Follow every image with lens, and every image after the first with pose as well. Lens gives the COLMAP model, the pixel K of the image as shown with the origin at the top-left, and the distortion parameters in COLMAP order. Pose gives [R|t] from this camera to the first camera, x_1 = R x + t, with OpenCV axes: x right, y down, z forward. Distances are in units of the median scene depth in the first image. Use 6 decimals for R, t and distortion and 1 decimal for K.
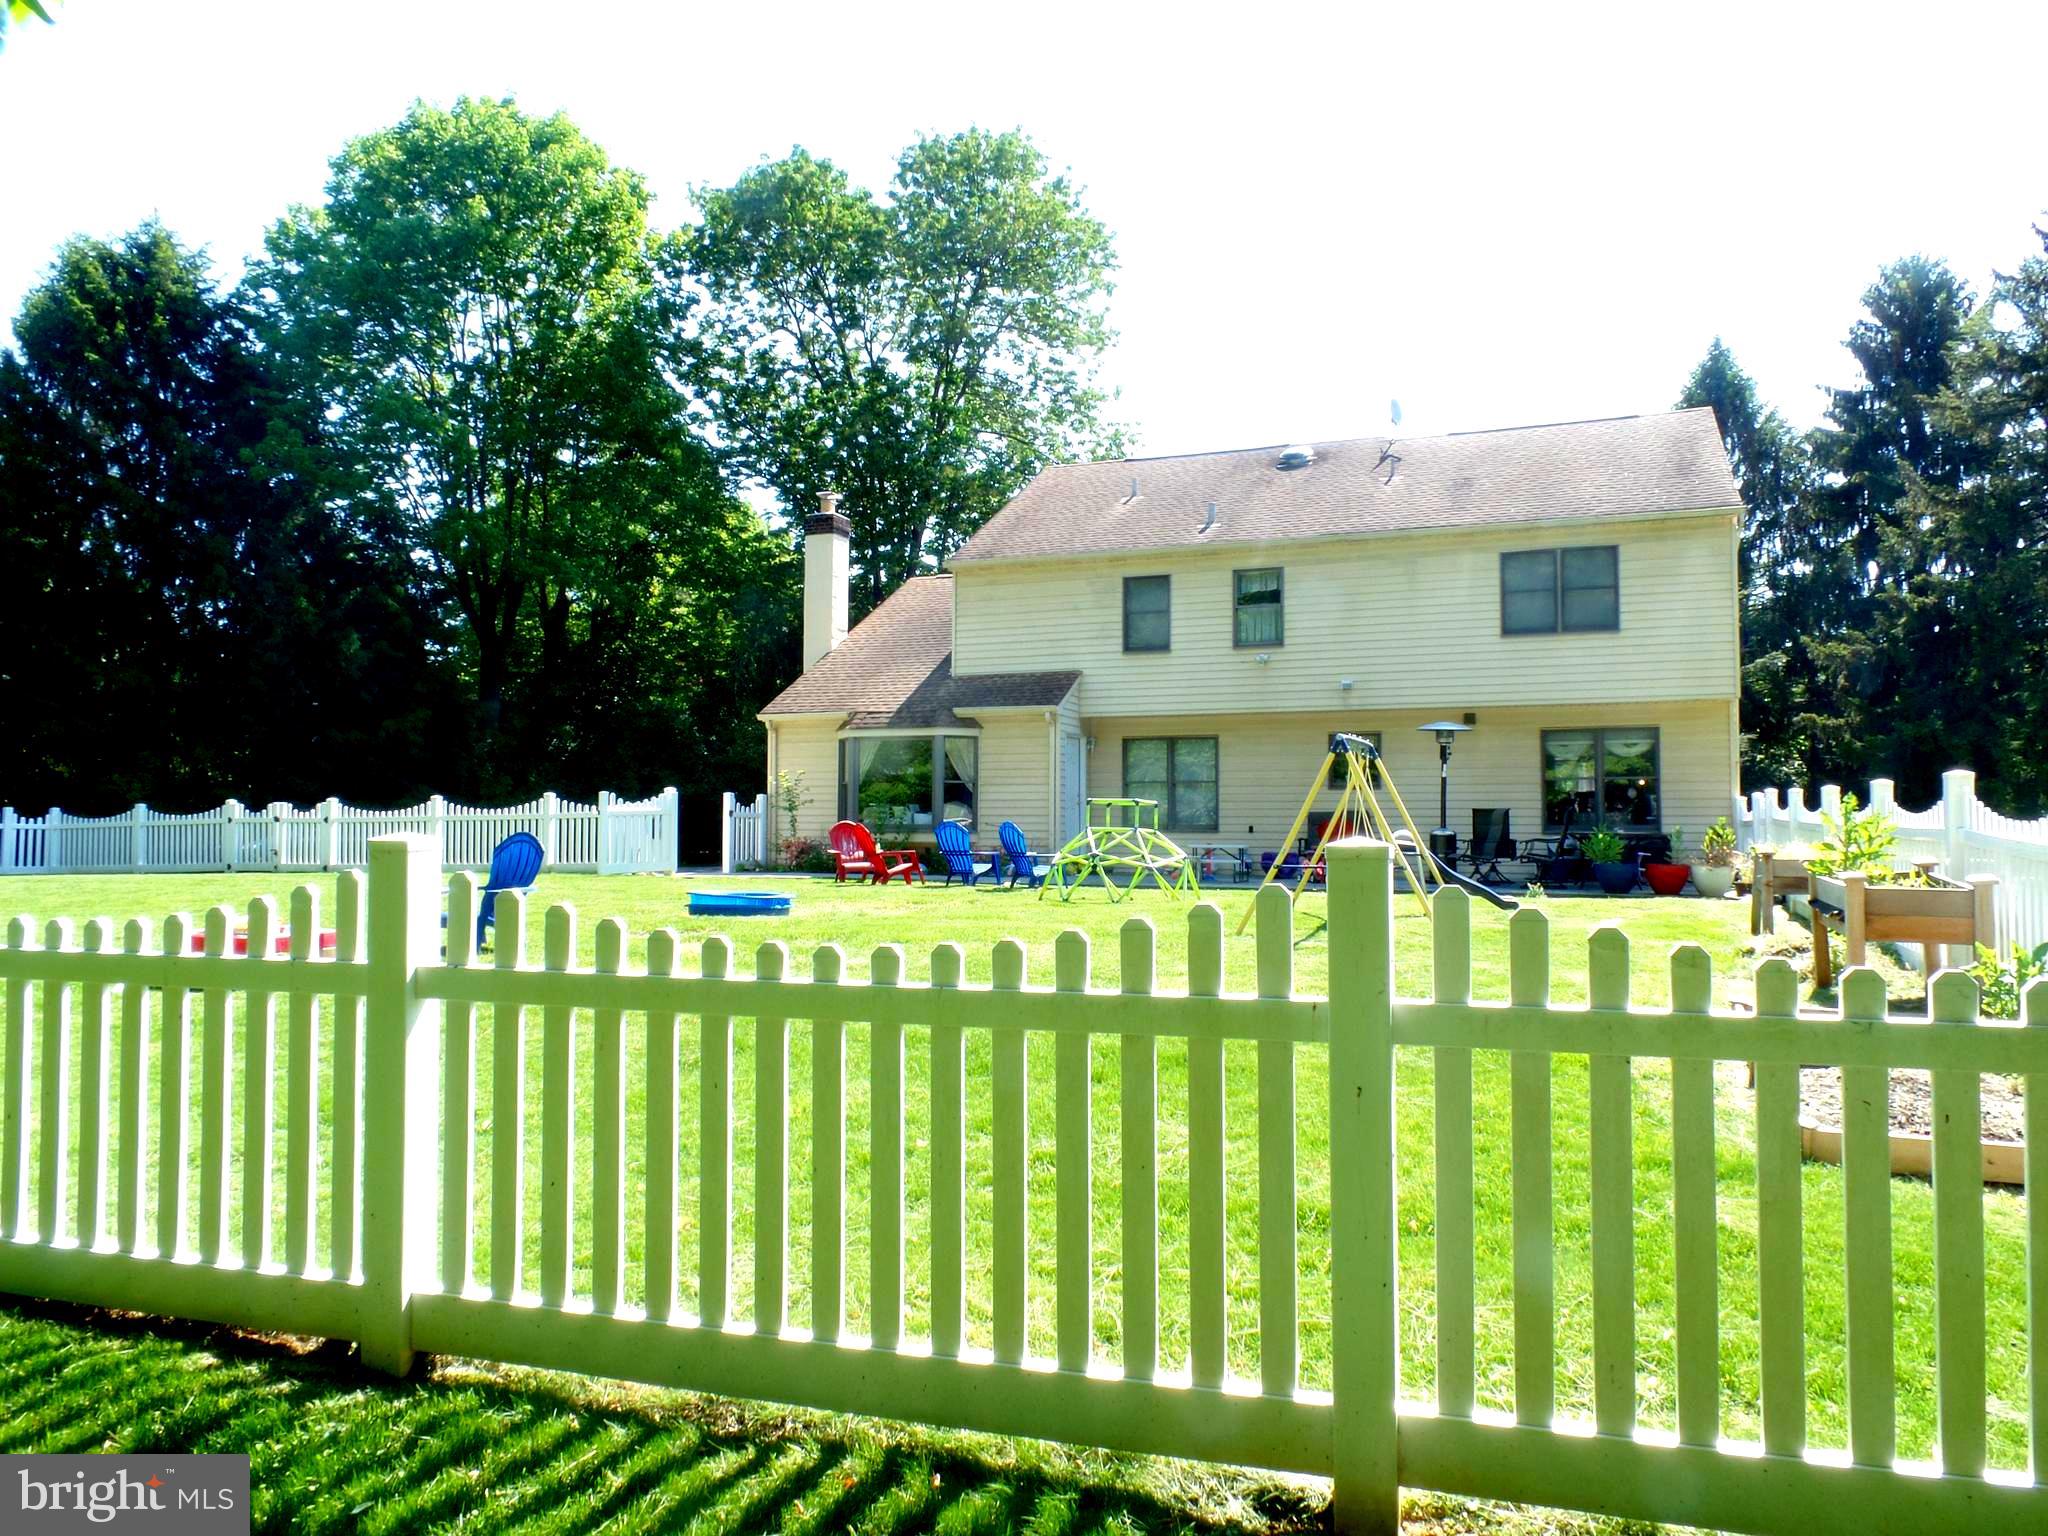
lens RADIAL K [[1381.4, 0, 1024.0], [0, 1381.4, 768.0], [0, 0, 1]] dist [-0.001213, -0.000887]
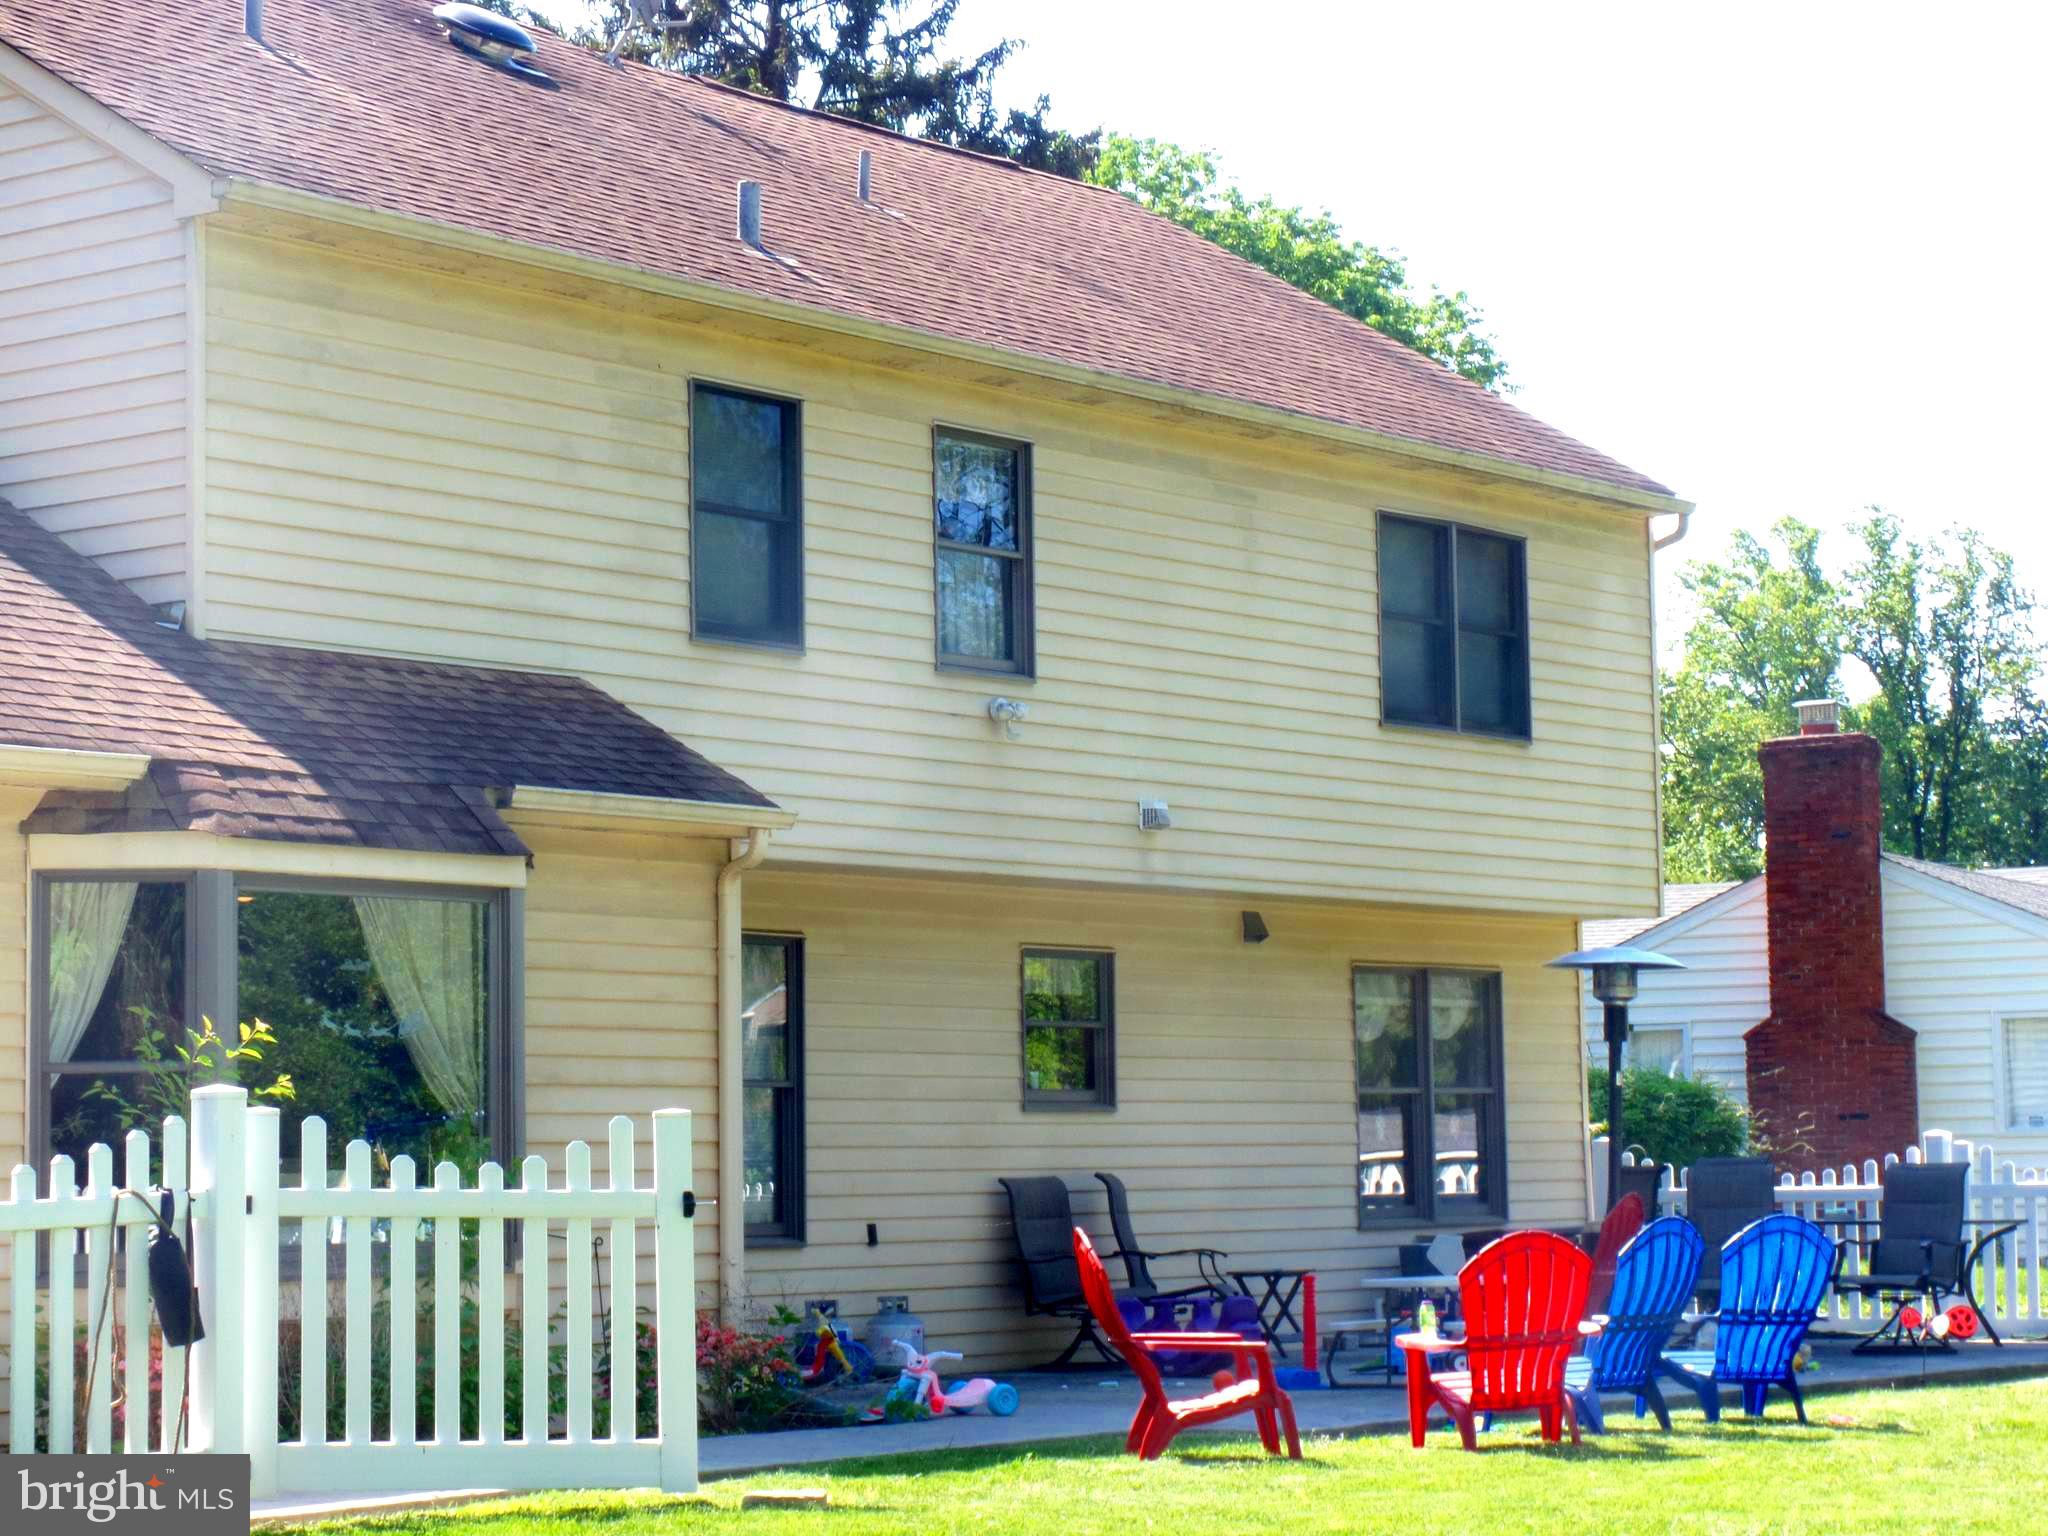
lens RADIAL K [[4613.4, 0, 1024.0], [0, 4613.4, 768.0], [0, 0, 1]] dist [0.005635, 0.026424]
pose [[0.313679, 0.081593, 0.946017, -0.489635], [-0.026129, 0.996666, -0.077298, 0.010766], [-0.949170, -0.000472, 0.314765, 0.369286]]
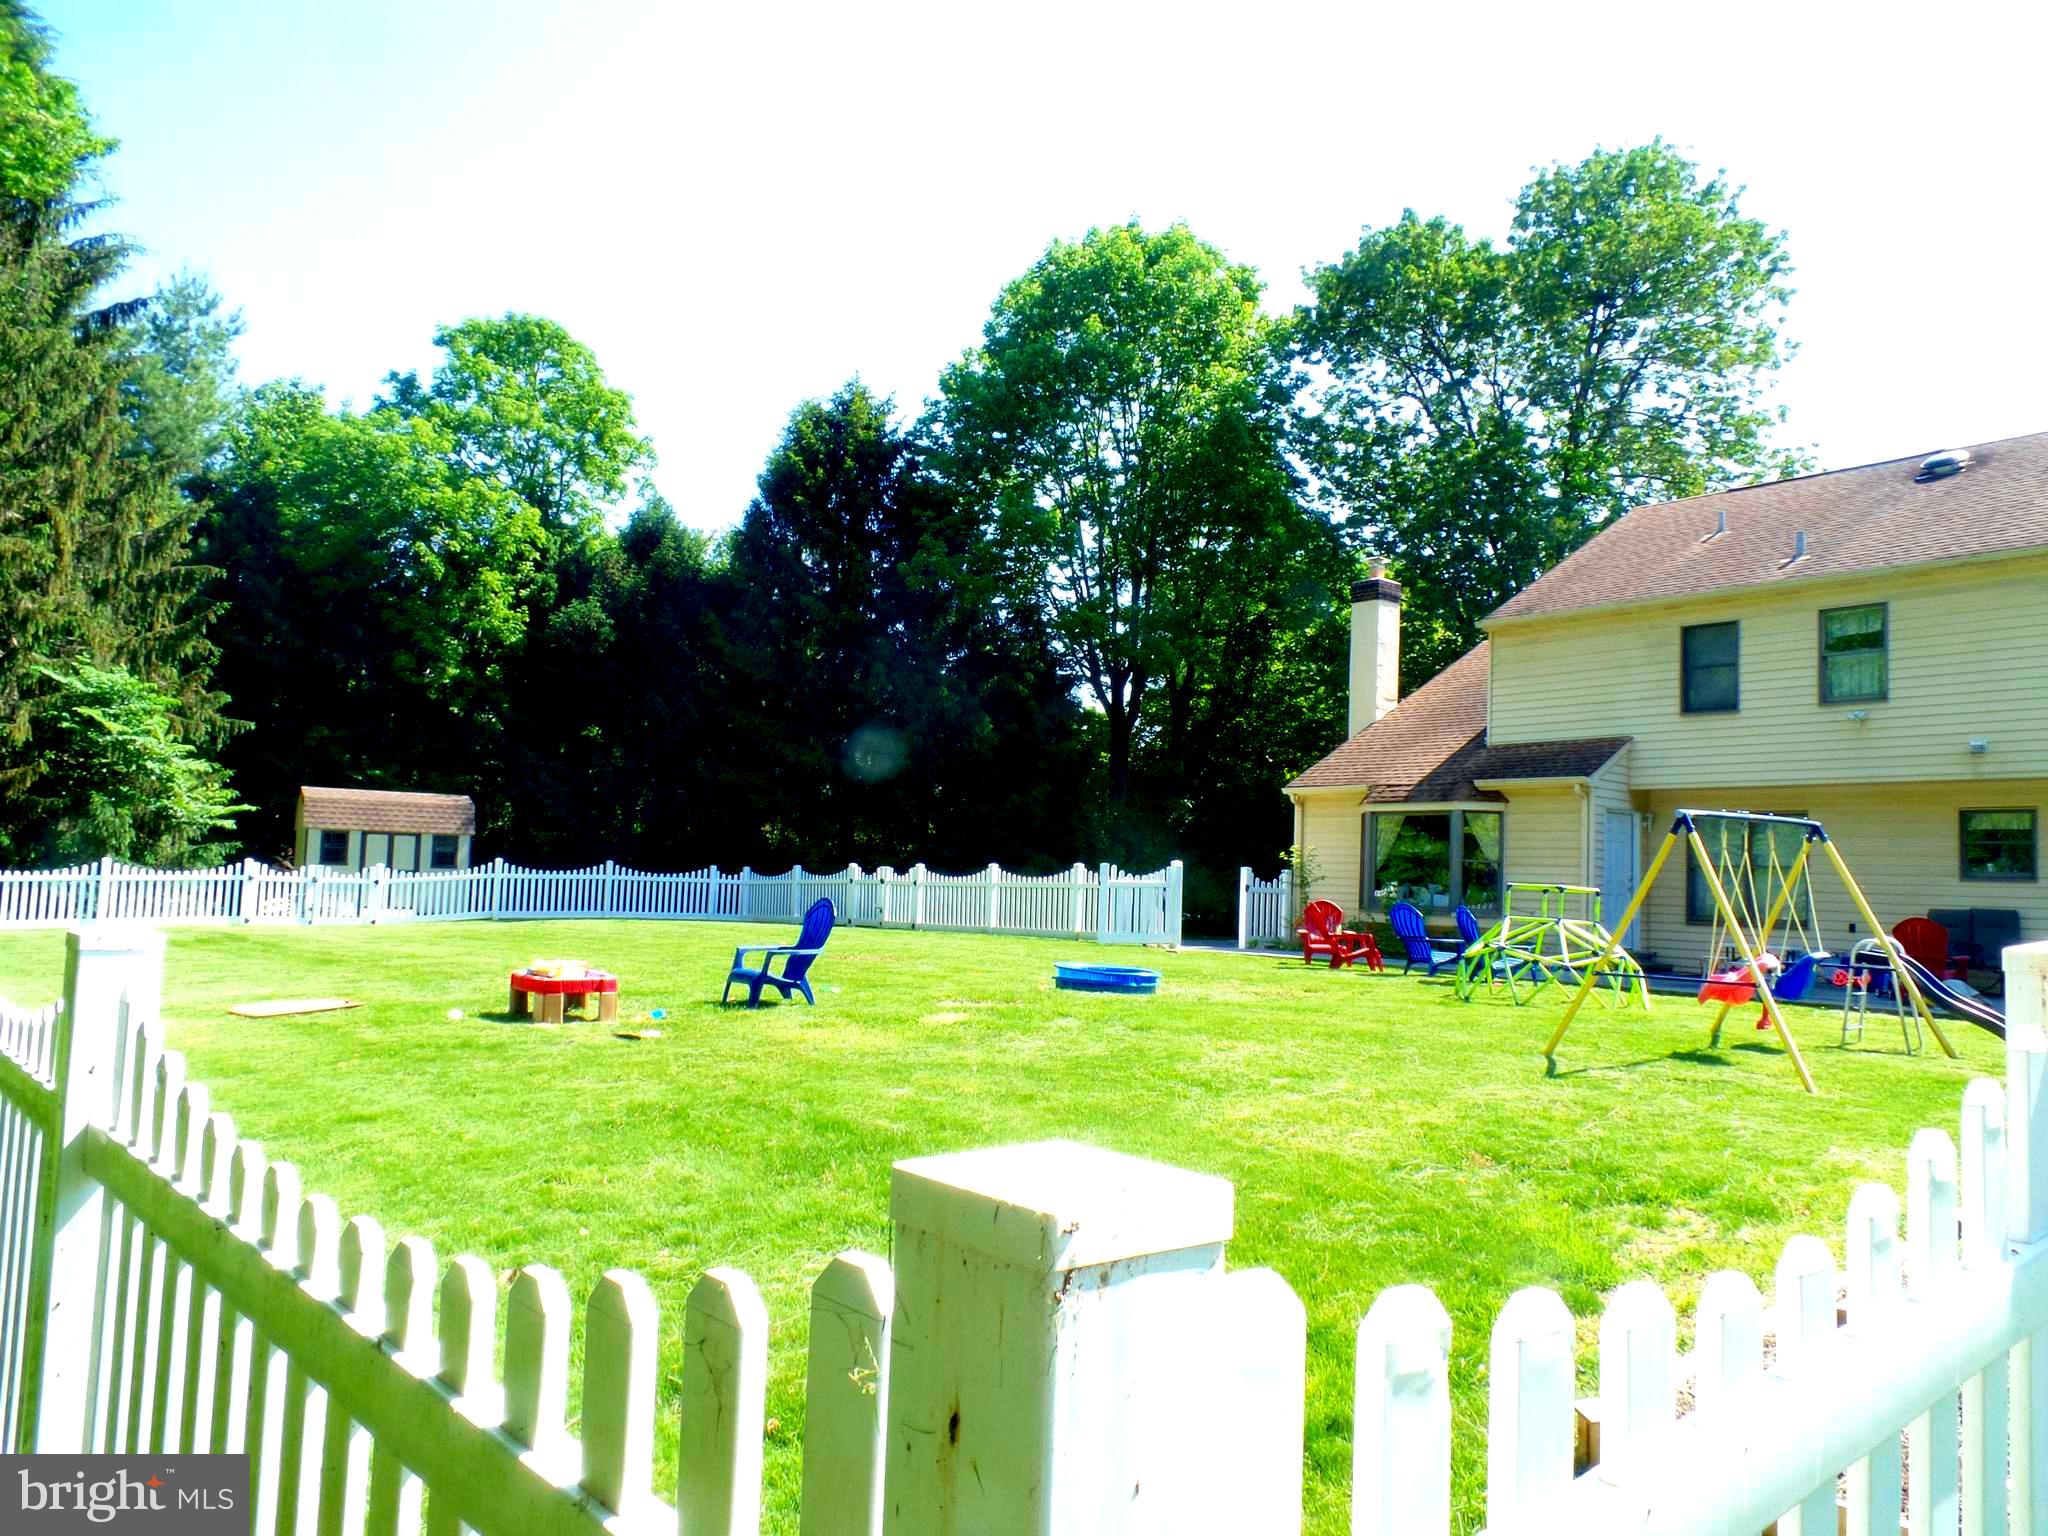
lens RADIAL K [[1381.4, 0, 1024.0], [0, 1381.4, 768.0], [0, 0, 1]] dist [-0.001213, -0.000887]
pose [[0.876550, -0.011388, -0.481177, 0.074759], [-0.014143, 0.998679, -0.049400, -0.001212], [0.481104, 0.050107, 0.875230, 0.032462]]
